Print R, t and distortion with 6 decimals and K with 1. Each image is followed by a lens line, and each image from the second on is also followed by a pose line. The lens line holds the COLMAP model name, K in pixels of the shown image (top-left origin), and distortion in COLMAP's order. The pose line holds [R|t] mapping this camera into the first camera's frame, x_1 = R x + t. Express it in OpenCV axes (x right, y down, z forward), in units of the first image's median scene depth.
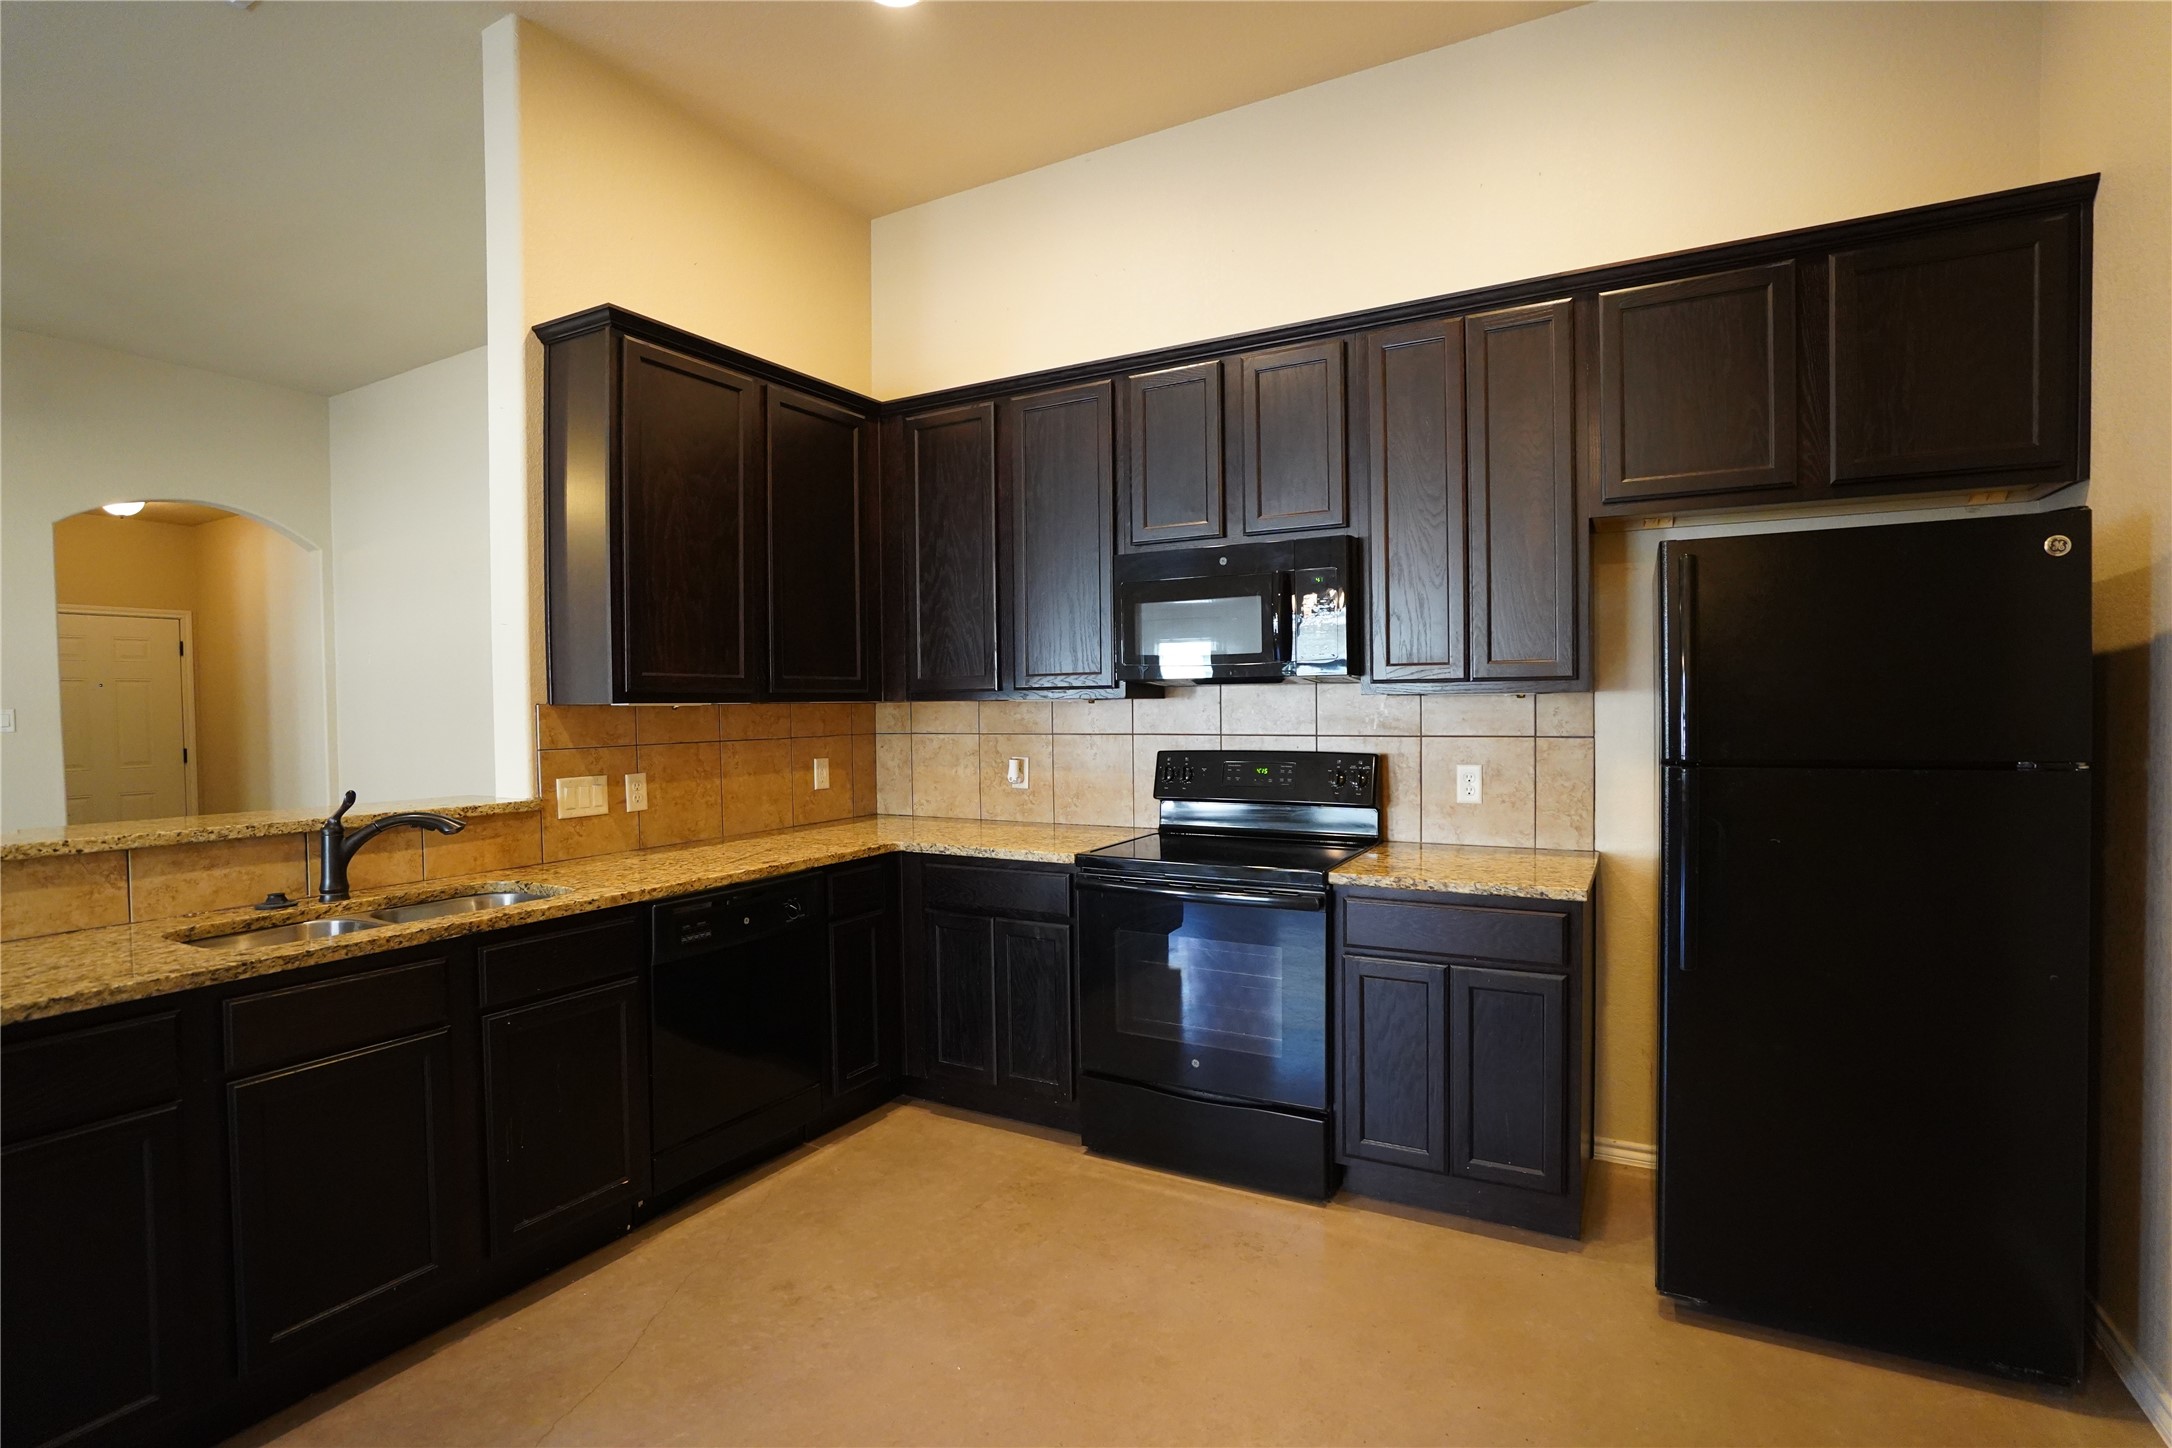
lens RADIAL K [[1024.6, 0, 1095.4], [0, 1024.6, 727.3], [0, 0, 1]] dist [-0.066688, 0.026618]
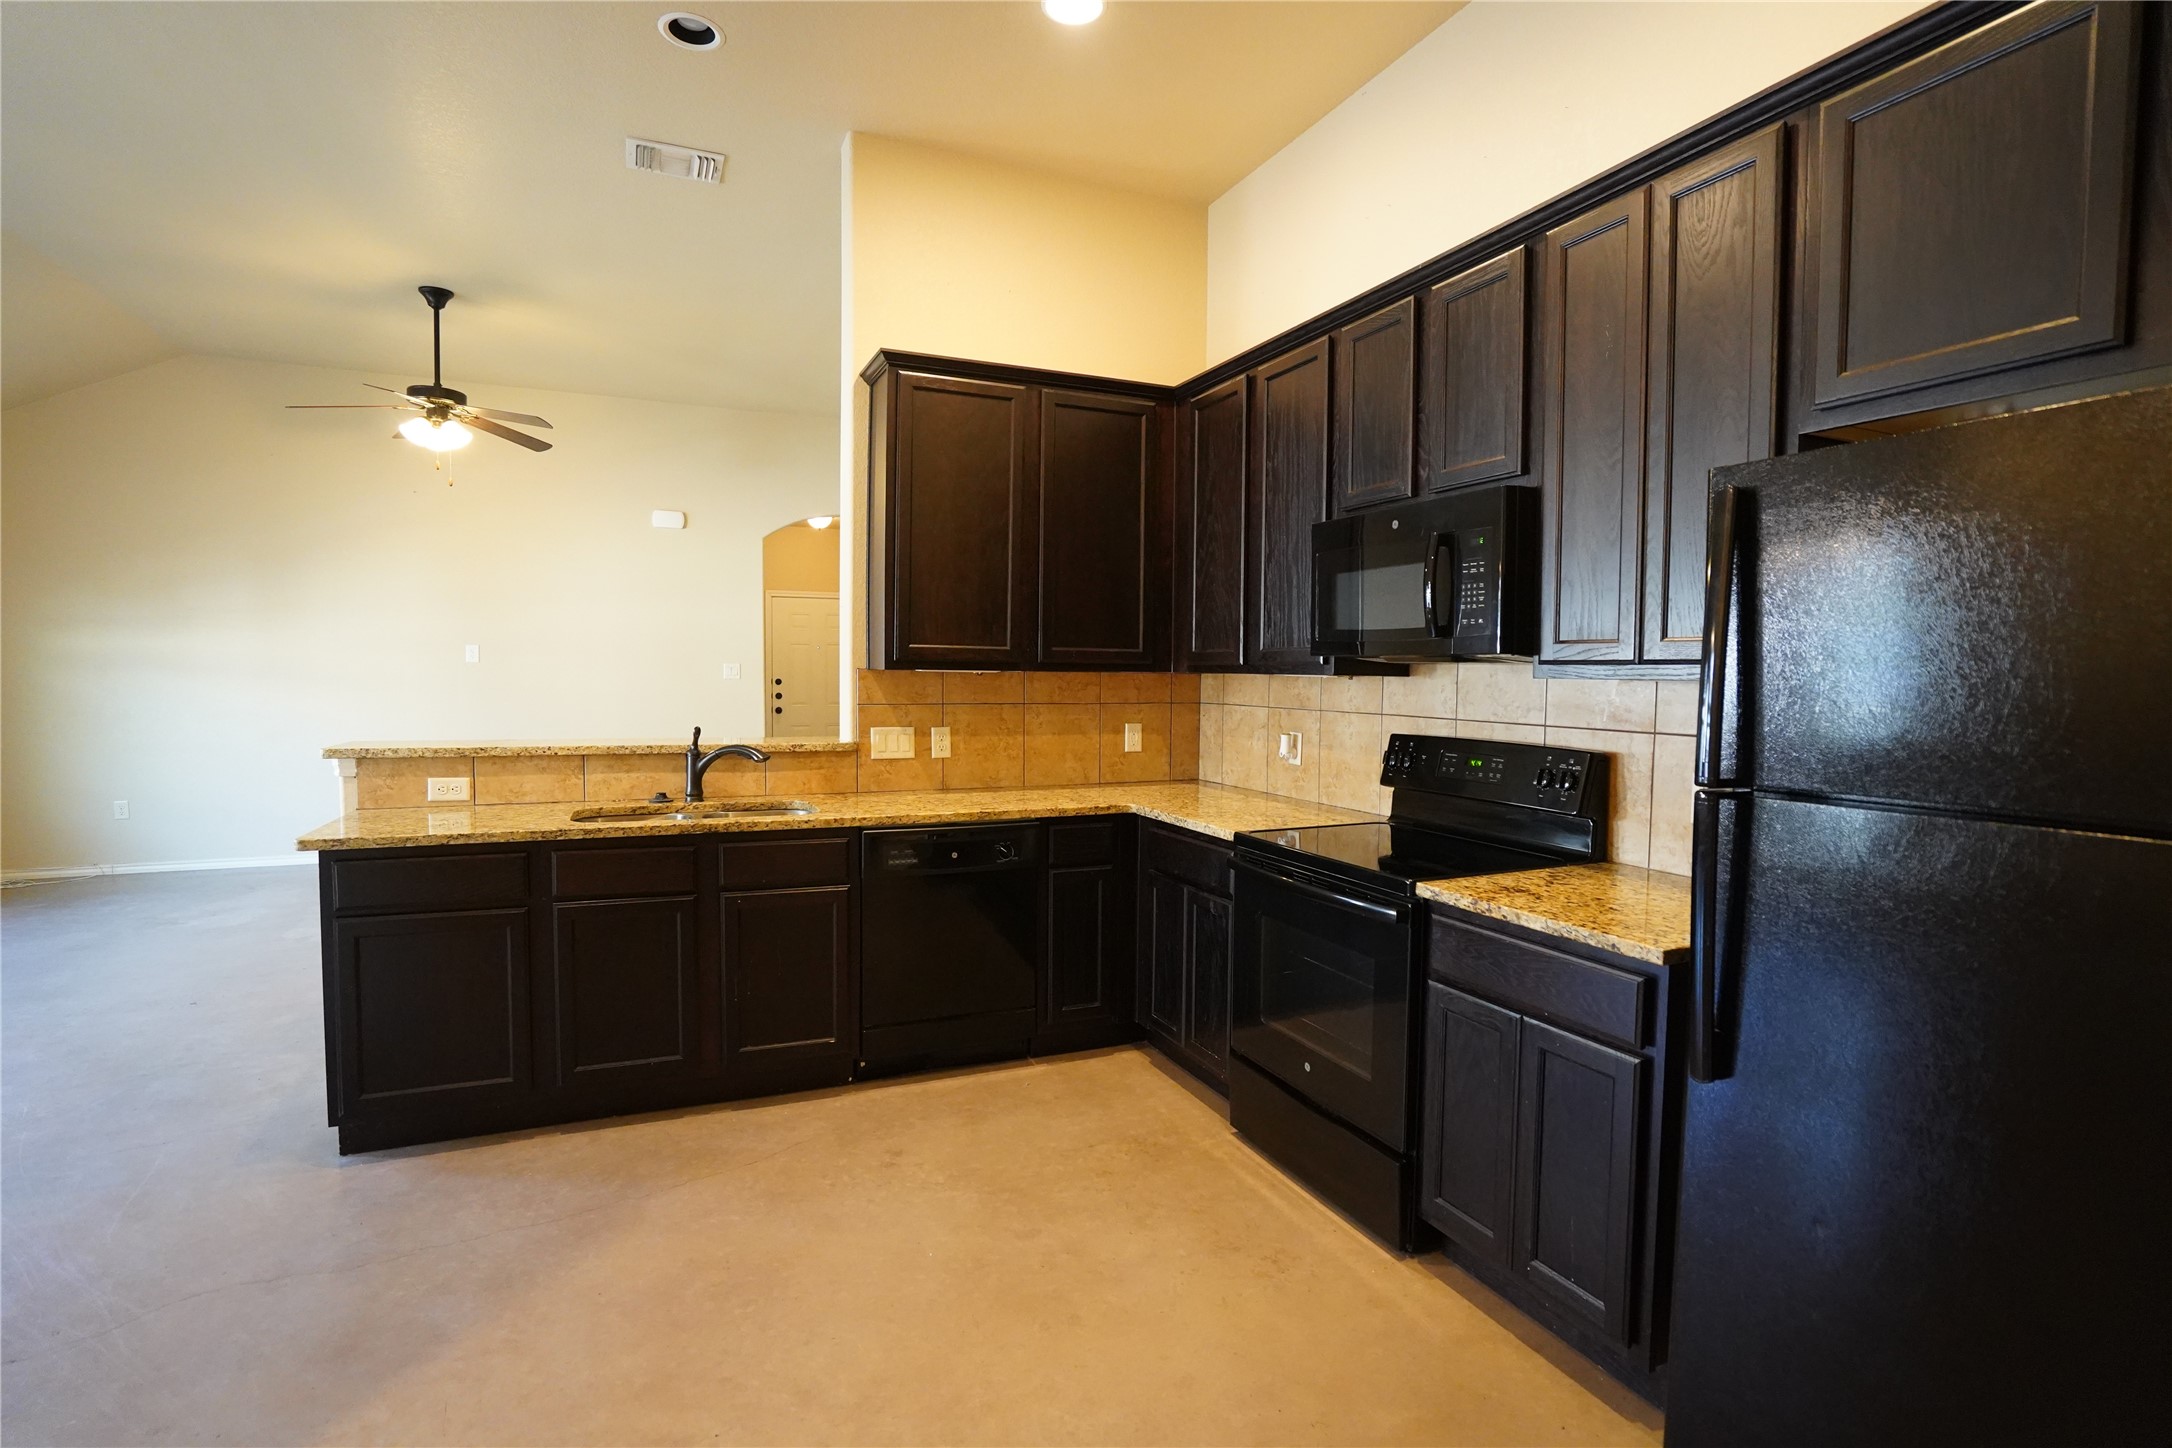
lens RADIAL K [[1024.6, 0, 1095.4], [0, 1024.6, 727.3], [0, 0, 1]] dist [-0.066688, 0.026618]
pose [[0.801223, 0.054221, -0.595904, 0.447067], [-0.035389, 0.998437, 0.043265, -0.014498], [0.597319, -0.013576, 0.801889, 0.127839]]
